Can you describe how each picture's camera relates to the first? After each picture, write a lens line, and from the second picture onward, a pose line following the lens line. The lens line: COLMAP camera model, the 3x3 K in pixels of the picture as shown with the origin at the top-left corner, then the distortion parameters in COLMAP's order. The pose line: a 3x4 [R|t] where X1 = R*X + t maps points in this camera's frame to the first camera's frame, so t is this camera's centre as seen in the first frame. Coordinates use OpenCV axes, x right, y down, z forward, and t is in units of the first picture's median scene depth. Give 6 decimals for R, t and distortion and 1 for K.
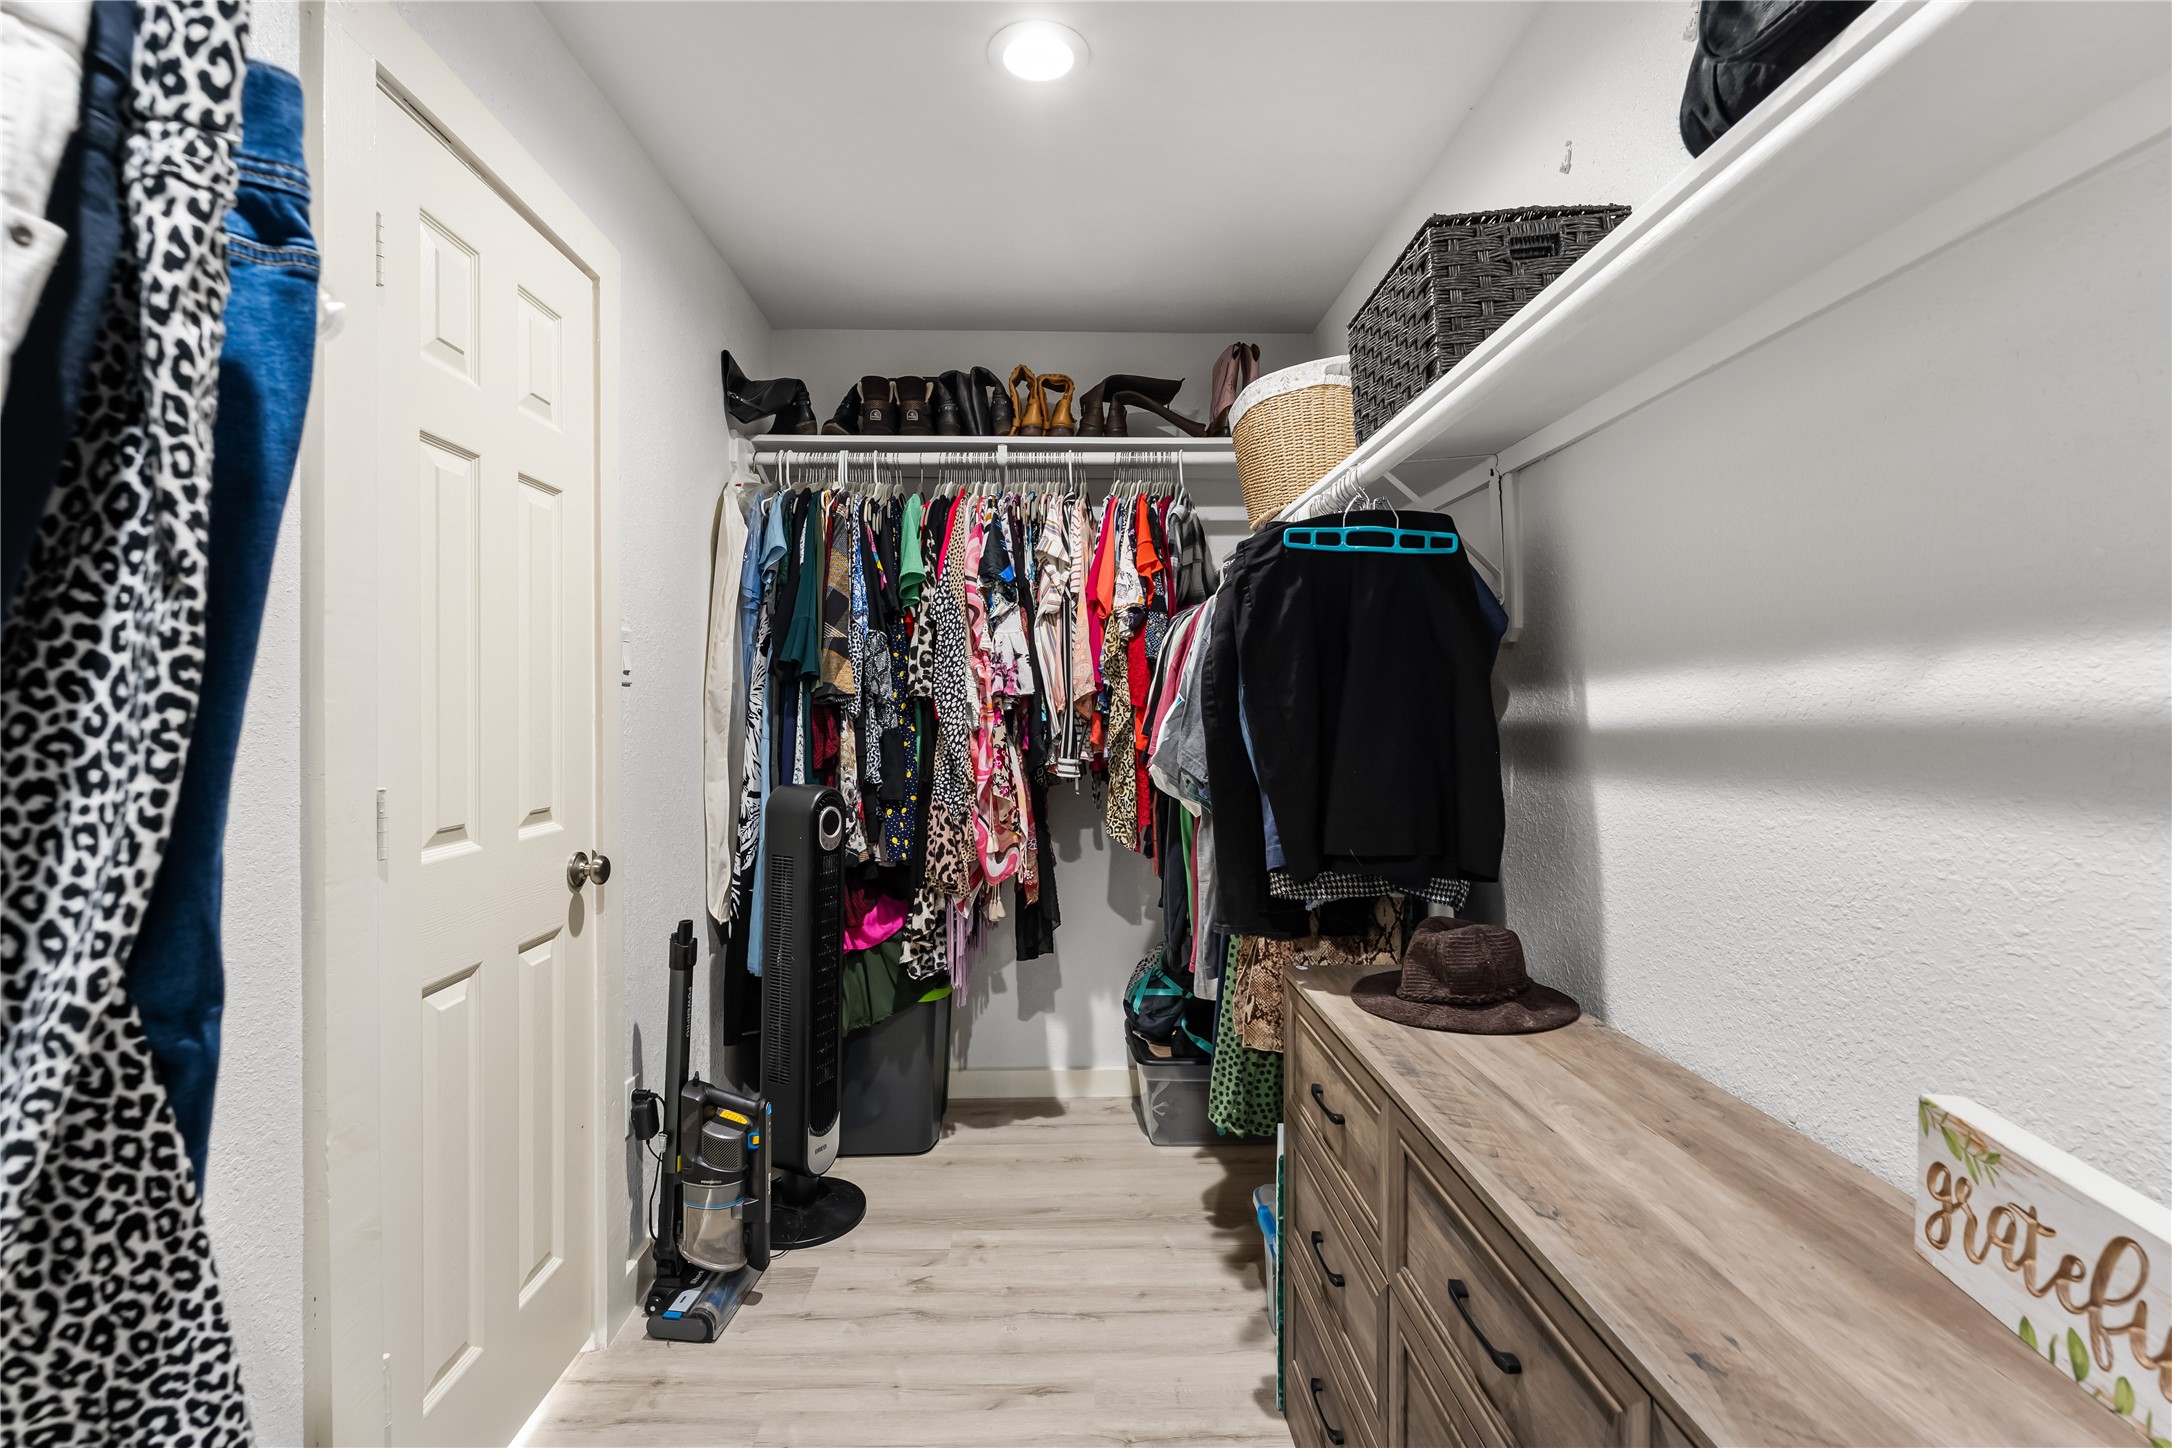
lens RADIAL K [[981.9, 0, 1082.7], [0, 981.9, 713.2], [0, 0, 1]] dist [-0.001328, -0.000348]
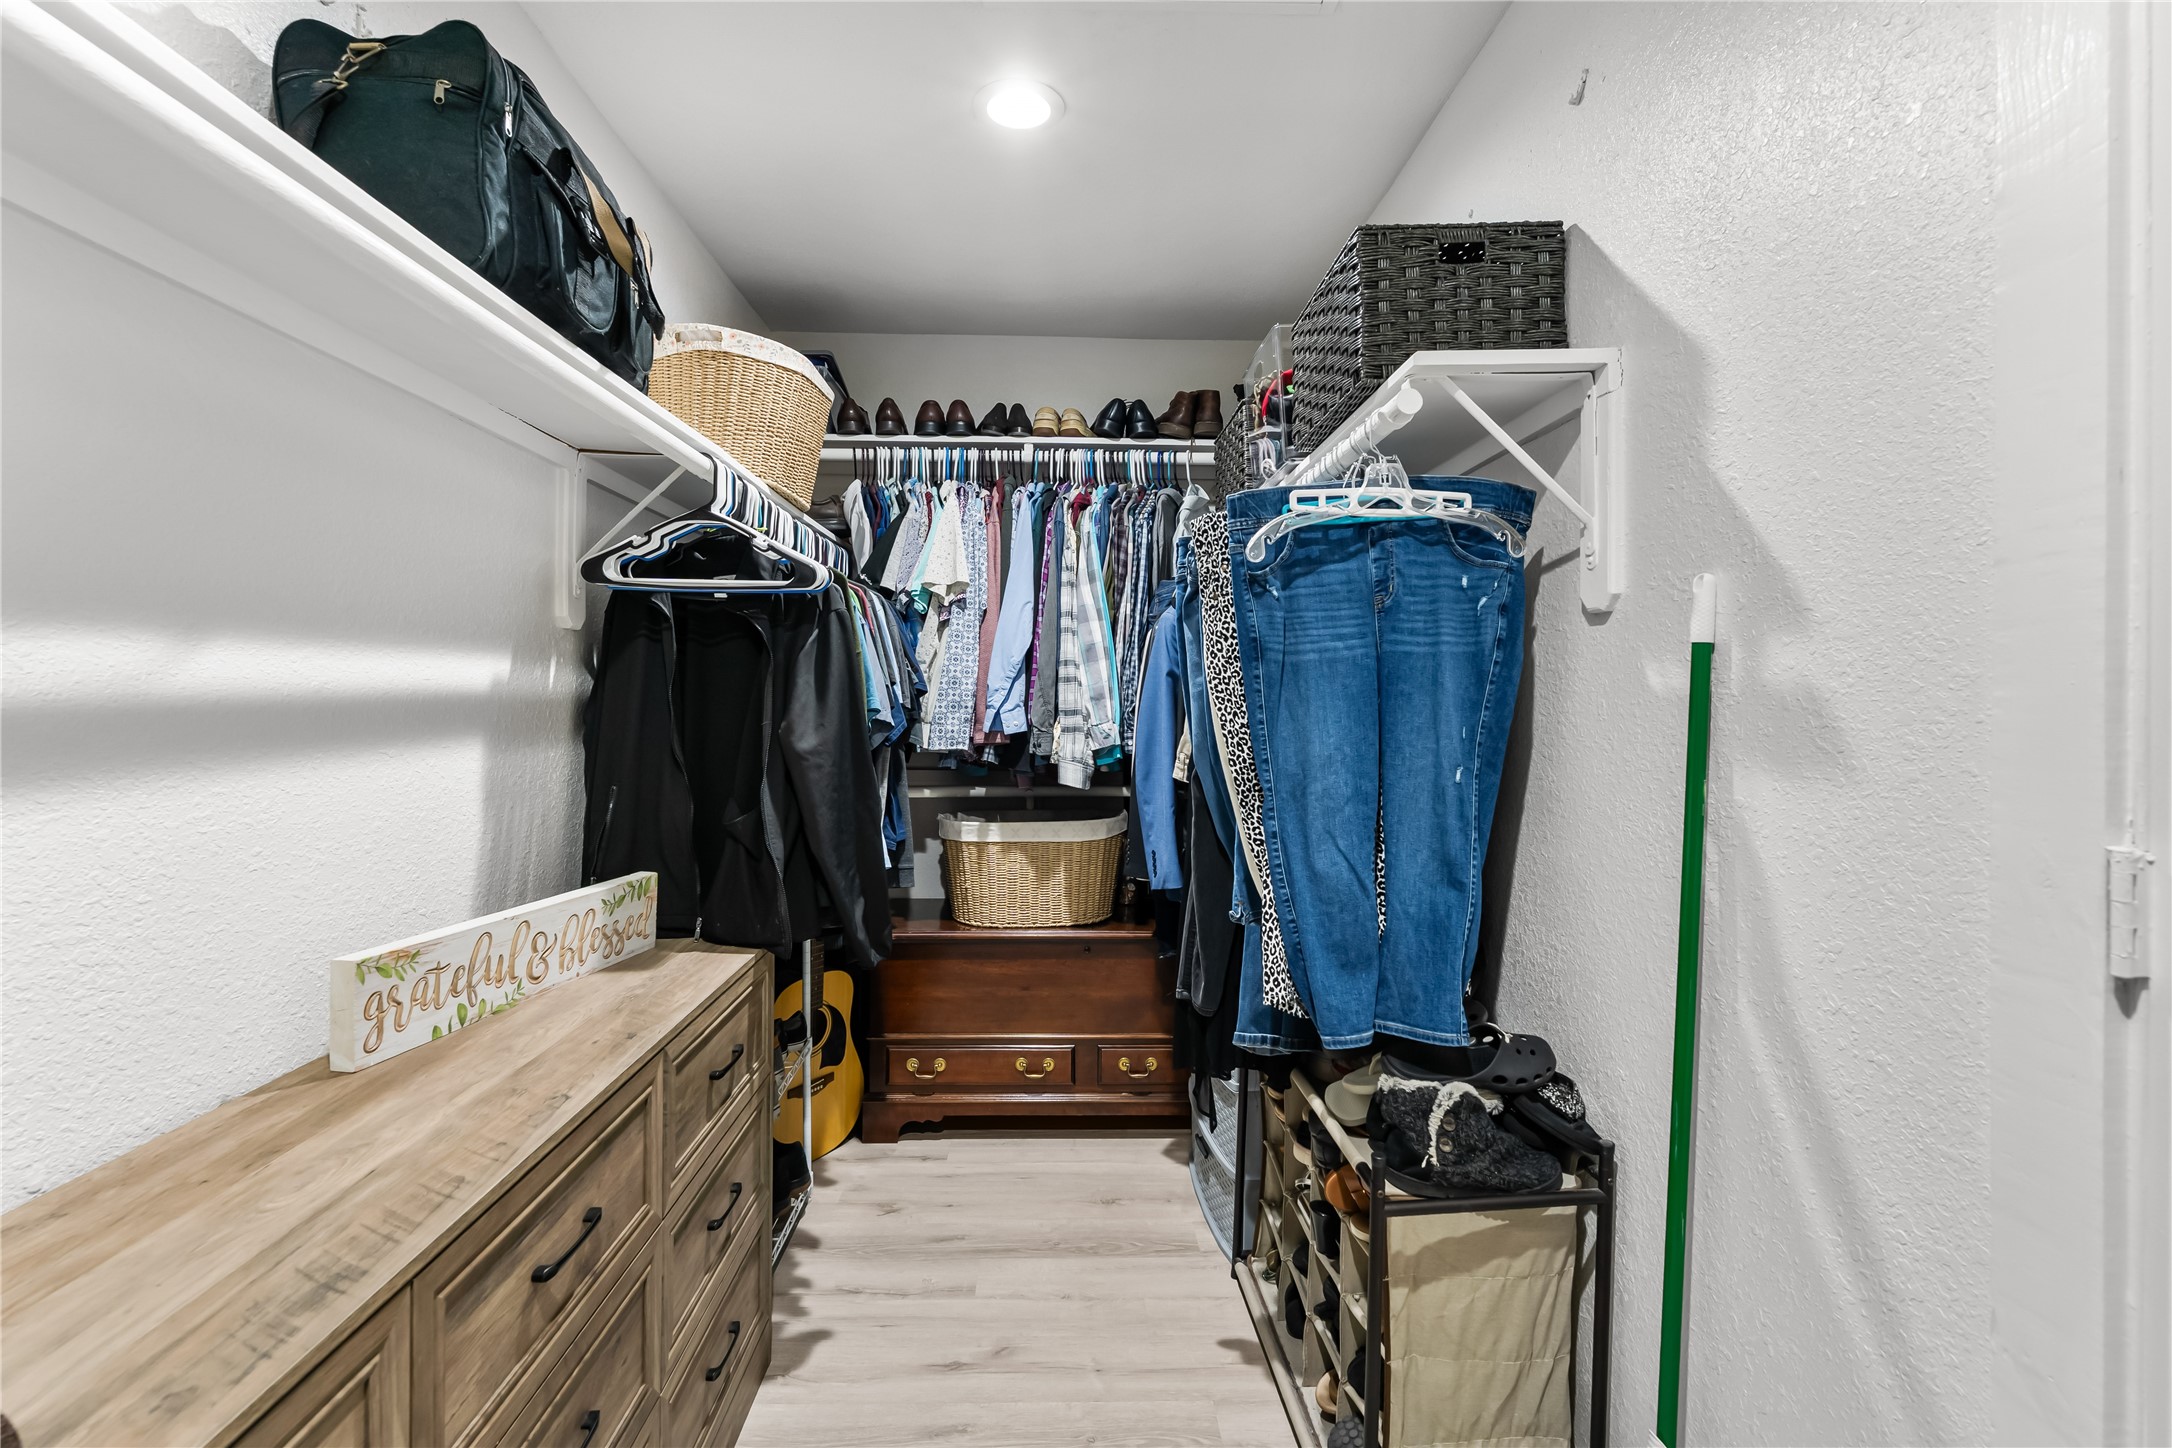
lens RADIAL K [[981.9, 0, 1086.5], [0, 981.9, 707.1], [0, 0, 1]] dist [-0.001328, -0.000348]
pose [[-0.999927, -0.008321, -0.008784, -0.201375], [-0.008465, 0.999828, 0.016515, -0.012513], [0.008645, 0.016588, -0.999825, 2.552818]]
